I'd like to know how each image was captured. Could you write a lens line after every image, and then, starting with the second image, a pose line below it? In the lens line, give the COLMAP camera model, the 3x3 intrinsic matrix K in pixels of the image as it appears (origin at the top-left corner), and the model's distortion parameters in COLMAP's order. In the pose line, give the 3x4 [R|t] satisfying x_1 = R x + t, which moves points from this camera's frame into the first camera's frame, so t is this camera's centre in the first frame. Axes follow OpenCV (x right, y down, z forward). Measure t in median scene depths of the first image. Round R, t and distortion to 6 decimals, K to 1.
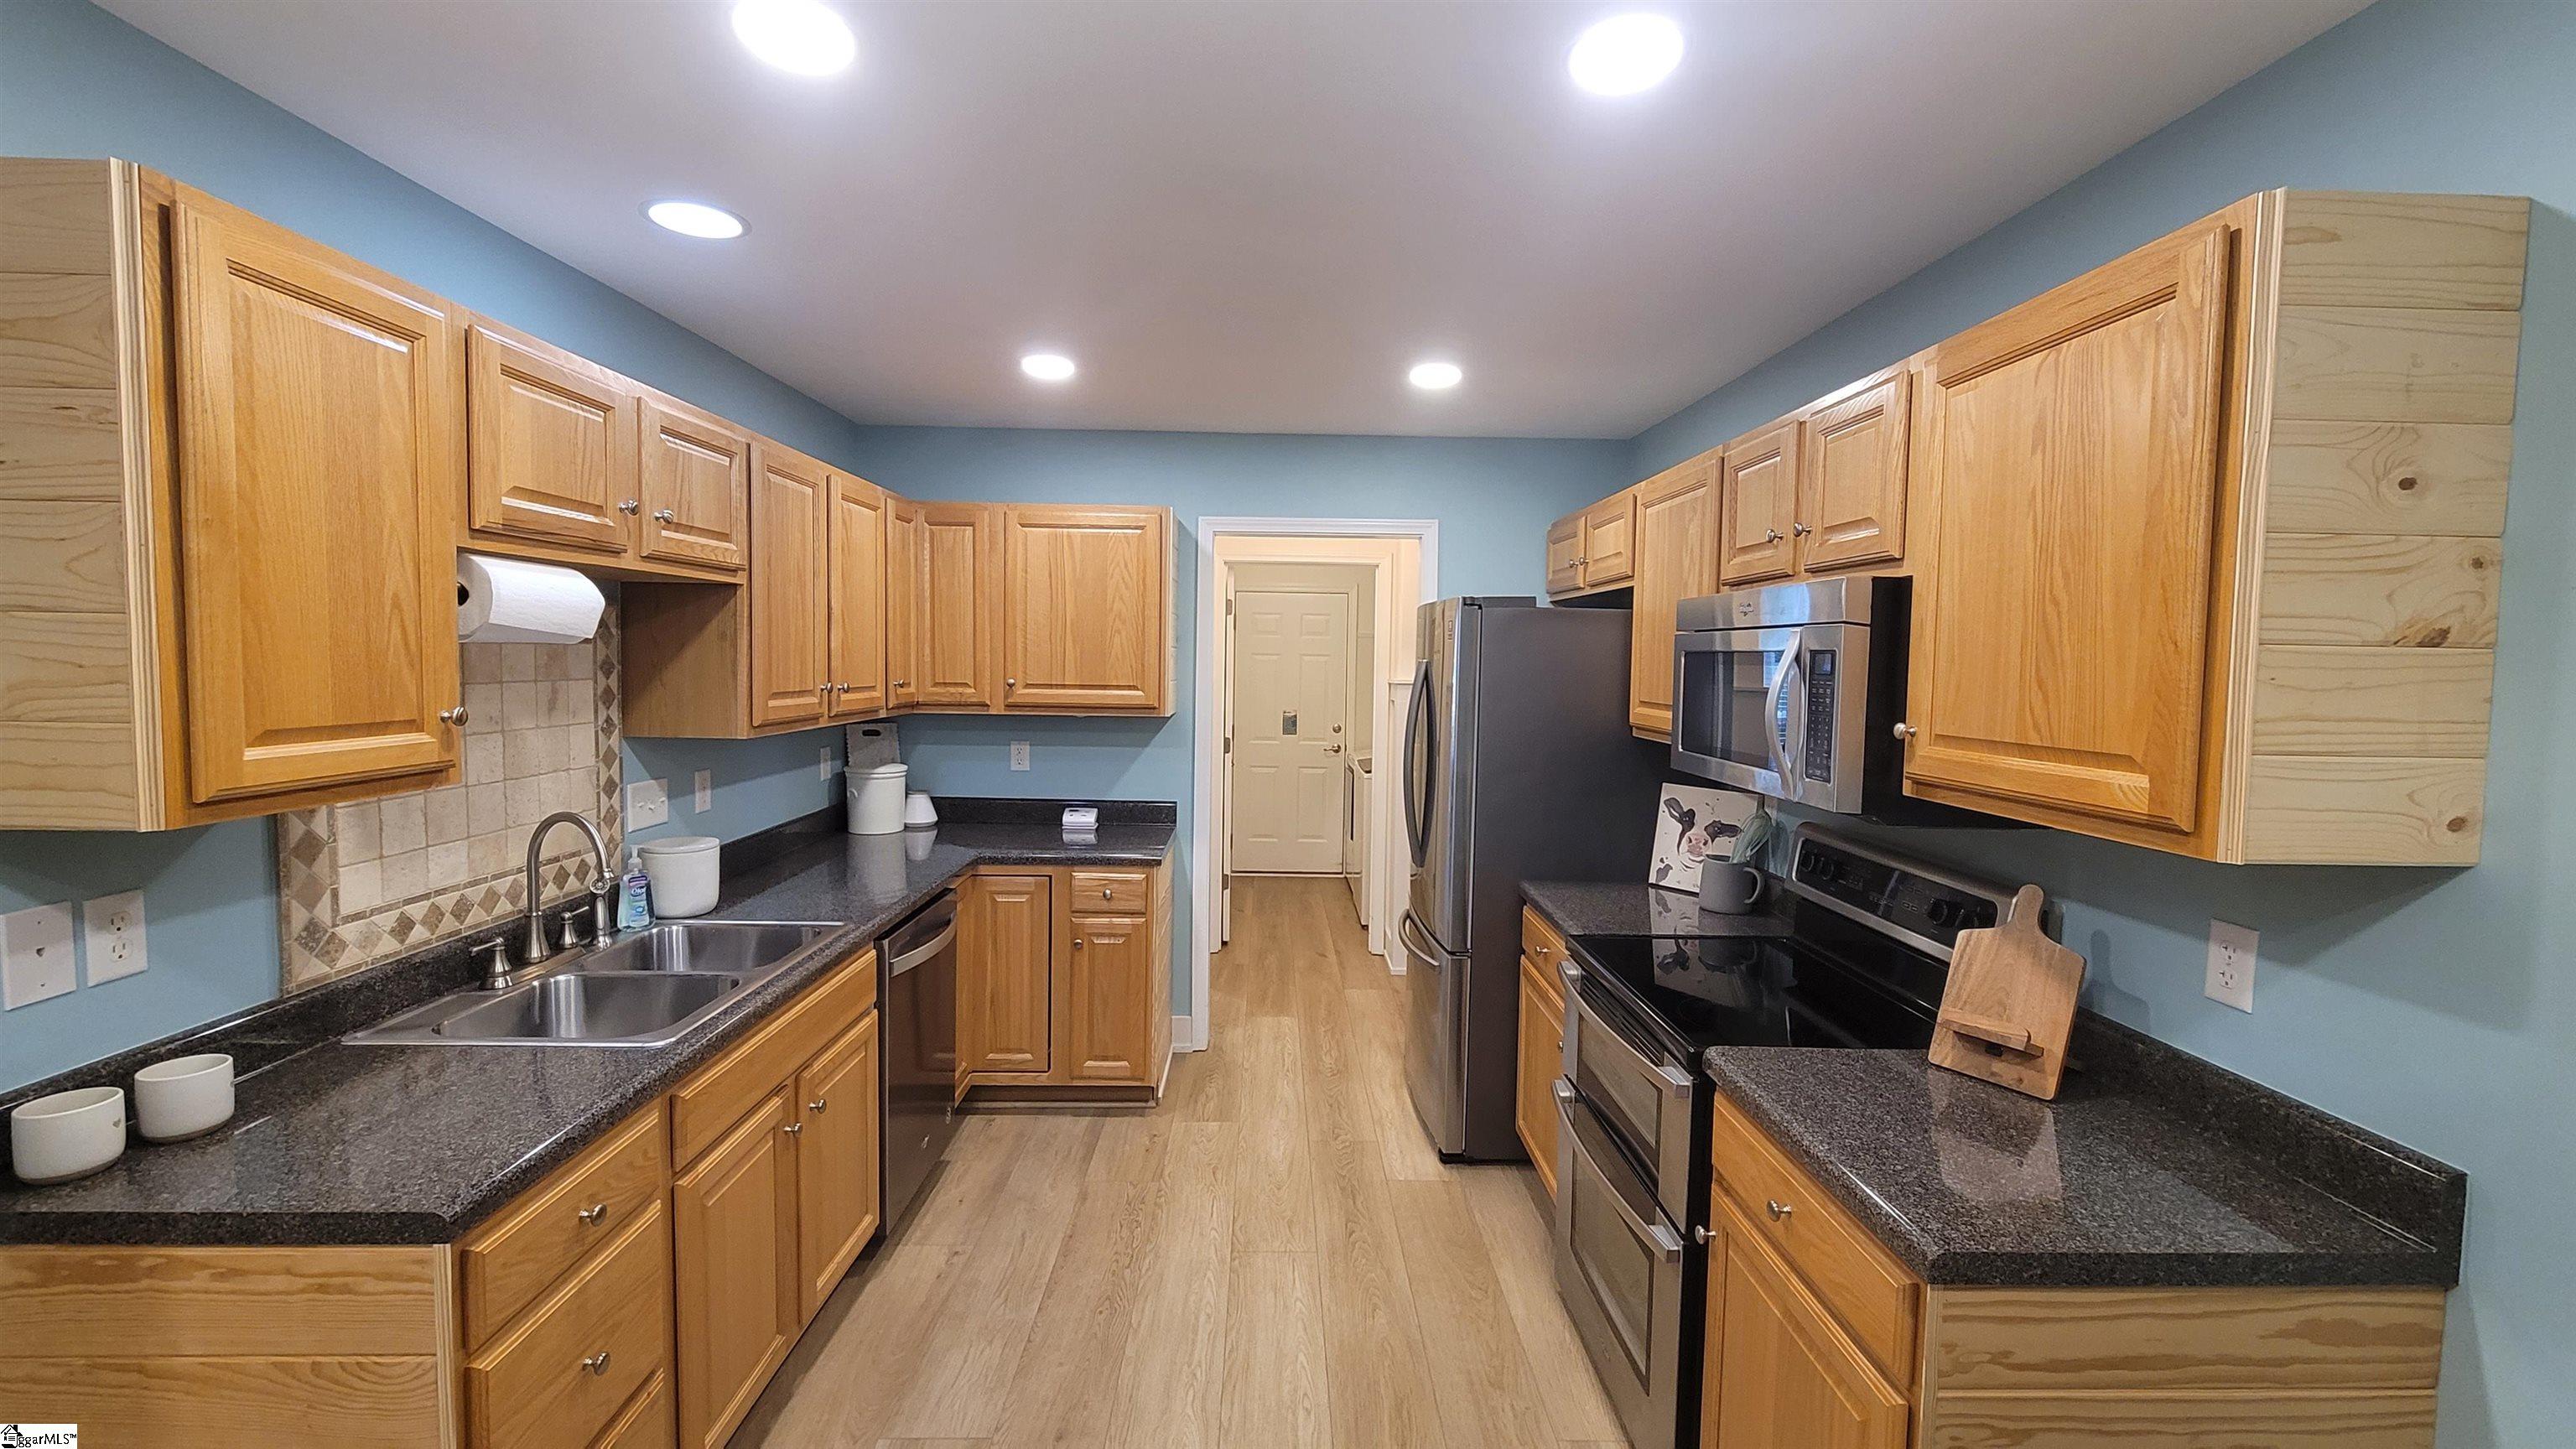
lens RADIAL K [[1051.1, 0, 1298.8], [0, 1051.1, 713.1], [0, 0, 1]] dist [0.000875, -0.002717]
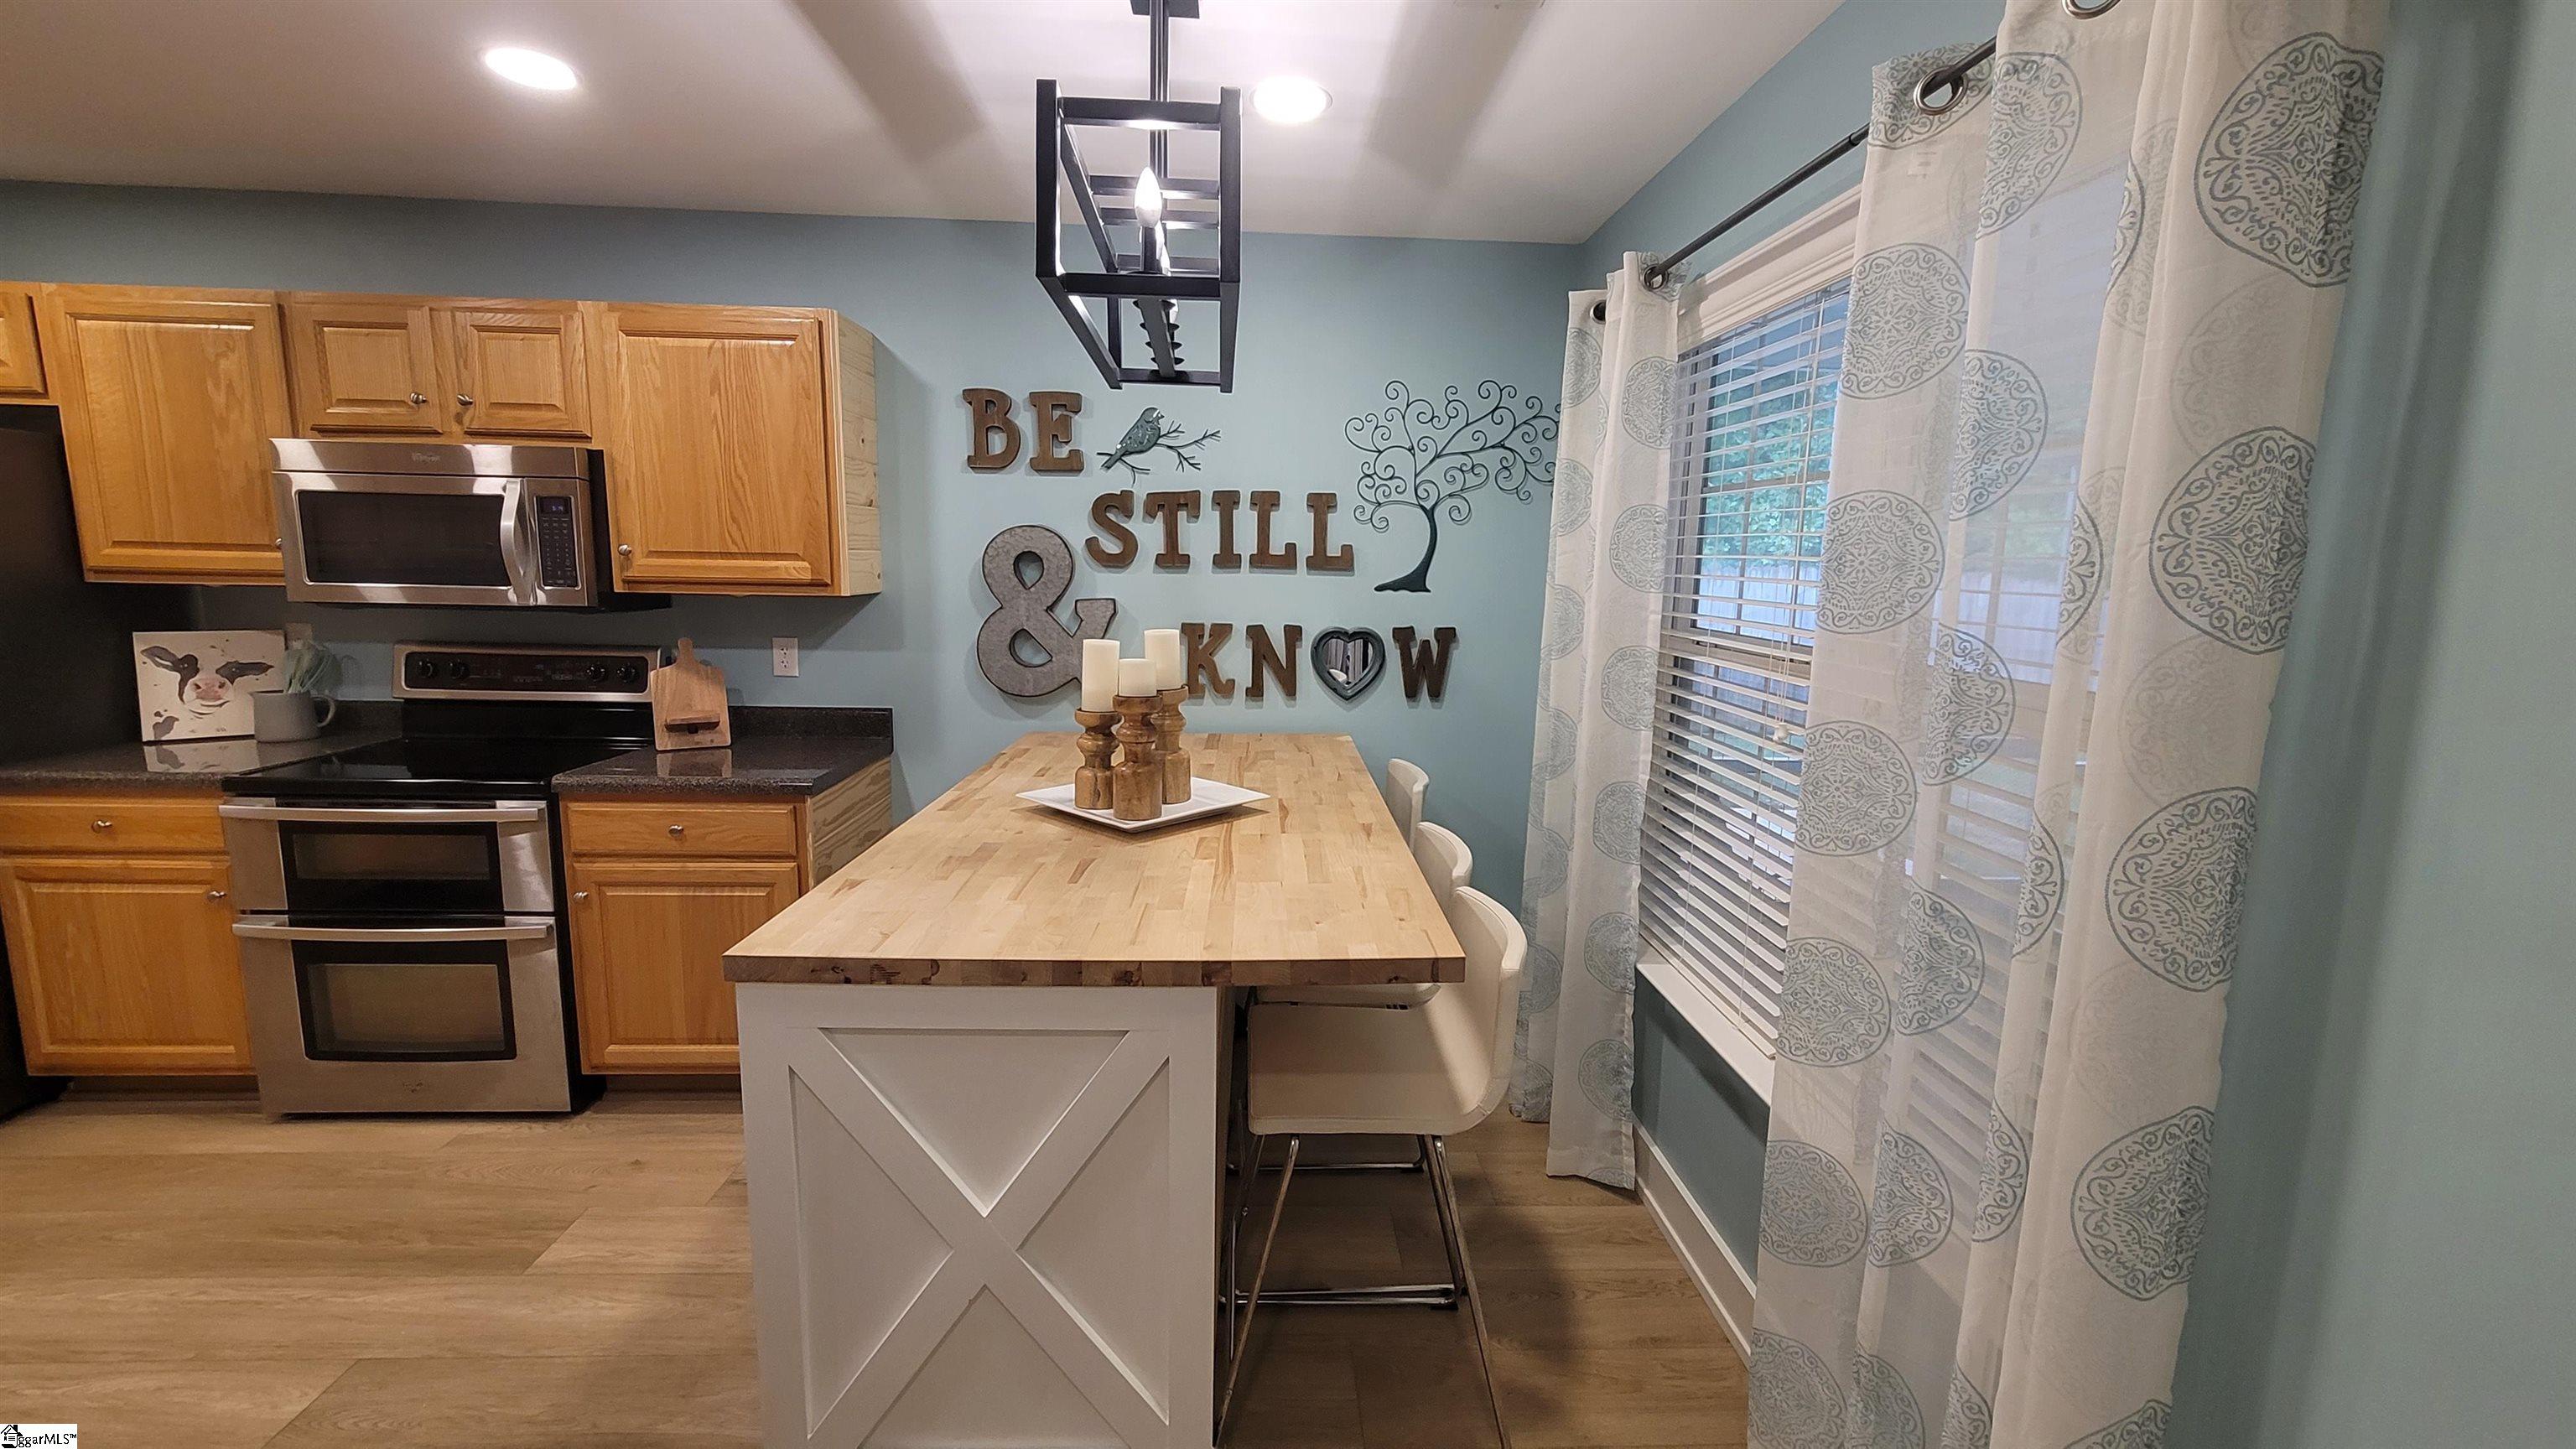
lens RADIAL K [[1051.1, 0, 1298.8], [0, 1051.1, 713.1], [0, 0, 1]] dist [0.000875, -0.002717]
pose [[-0.026564, -0.168097, 0.985412, -1.071596], [0.030382, 0.985169, 0.168875, 0.022755], [-0.999185, 0.034425, -0.021062, 0.015165]]
